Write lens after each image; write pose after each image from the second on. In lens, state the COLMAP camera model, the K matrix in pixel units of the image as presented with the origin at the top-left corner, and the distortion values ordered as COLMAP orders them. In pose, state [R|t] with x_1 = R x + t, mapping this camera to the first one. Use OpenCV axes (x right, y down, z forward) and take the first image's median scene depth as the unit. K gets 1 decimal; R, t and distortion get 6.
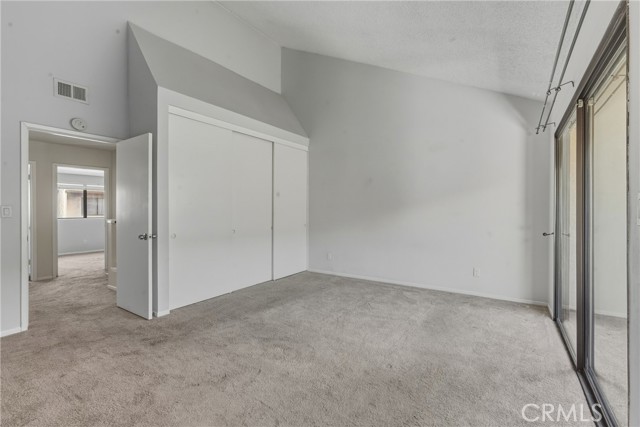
lens RADIAL K [[282.1, 0, 320.4], [0, 282.1, 212.2], [0, 0, 1]] dist [-0.004561, 0.000292]
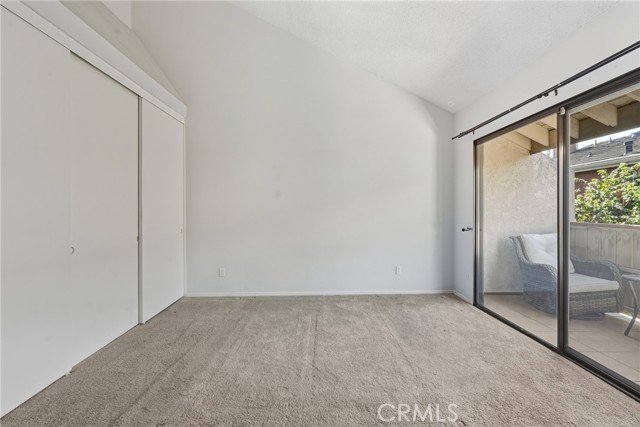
lens RADIAL K [[282.1, 0, 320.2], [0, 282.1, 212.4], [0, 0, 1]] dist [-0.004561, 0.000292]
pose [[0.810226, -0.005340, 0.586093, -0.279683], [0.007120, 0.999974, -0.000731, 0.005940], [-0.586074, 0.004765, 0.810243, 0.379386]]
